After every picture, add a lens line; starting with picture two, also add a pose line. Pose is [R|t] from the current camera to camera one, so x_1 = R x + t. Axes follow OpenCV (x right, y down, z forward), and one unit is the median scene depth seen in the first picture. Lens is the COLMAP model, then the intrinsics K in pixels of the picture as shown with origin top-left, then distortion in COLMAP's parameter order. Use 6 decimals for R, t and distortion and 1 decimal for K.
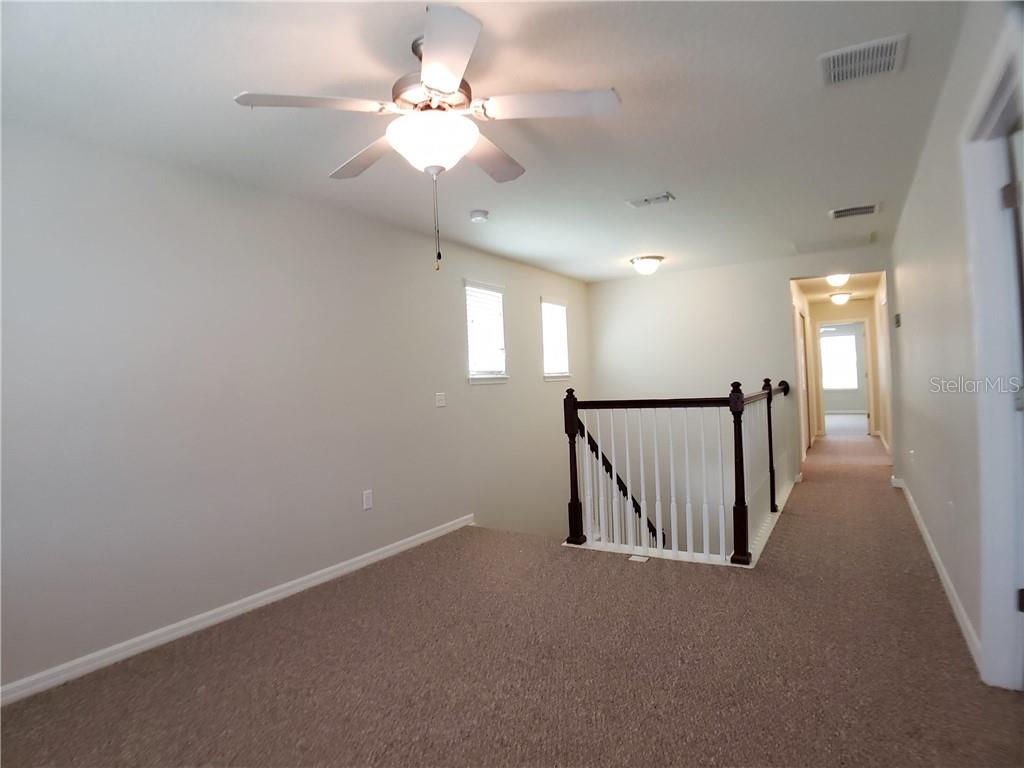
lens RADIAL K [[574.9, 0, 511.5], [0, 574.9, 376.1], [0, 0, 1]] dist [-0.088535, 0.001106]
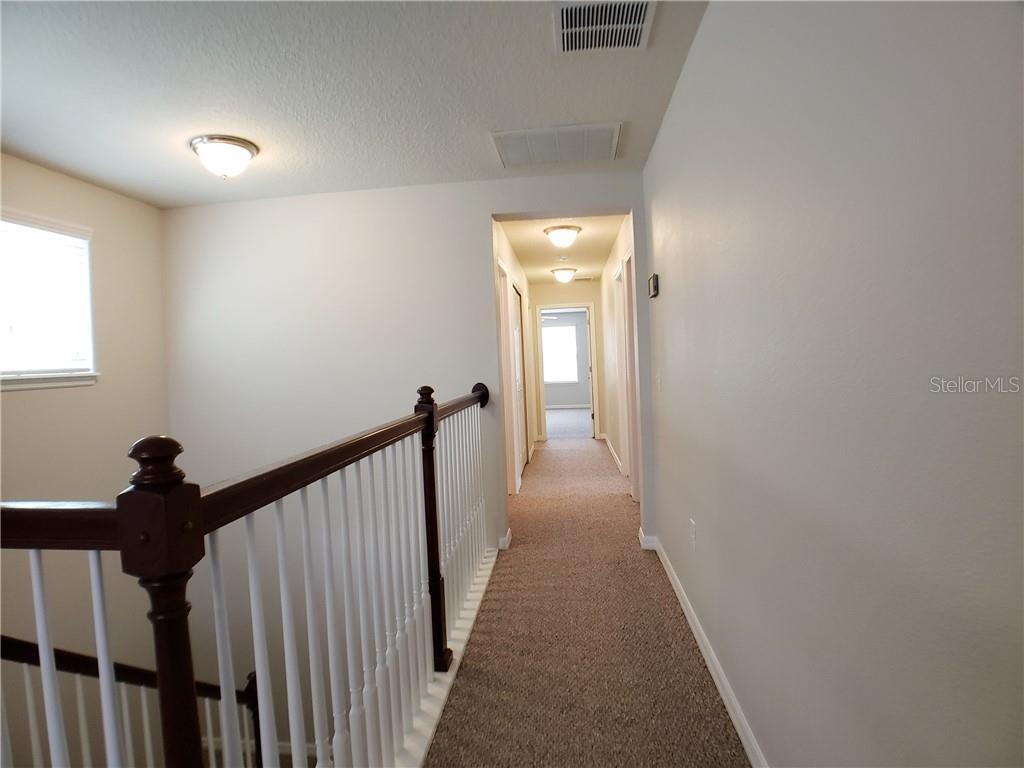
lens RADIAL K [[574.9, 0, 515.4], [0, 574.9, 375.0], [0, 0, 1]] dist [-0.088535, 0.001106]
pose [[0.898263, -0.003982, 0.439440, 0.216207], [-0.003153, 0.999875, 0.015505, -0.008849], [-0.439446, -0.015313, 0.898138, 0.377748]]
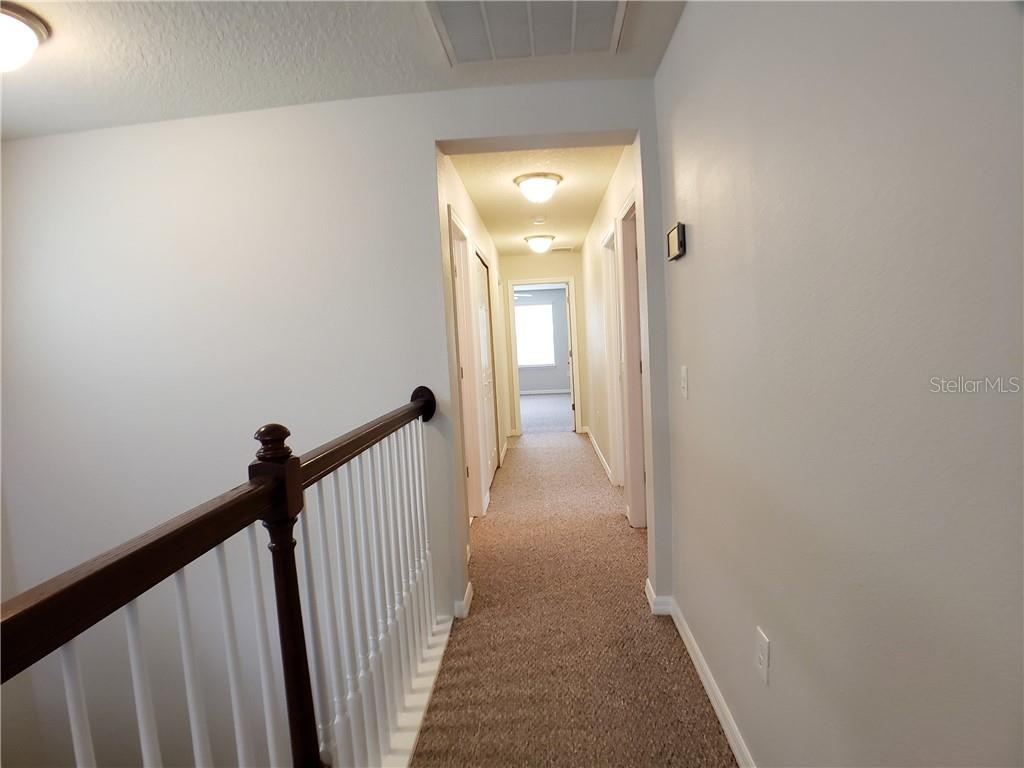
lens RADIAL K [[574.9, 0, 506.0], [0, 574.9, 393.6], [0, 0, 1]] dist [-0.088535, 0.001106]
pose [[0.886100, -0.045397, 0.461266, 0.298539], [0.007879, 0.996524, 0.082939, -0.019160], [-0.463428, -0.069857, 0.883377, 0.519529]]
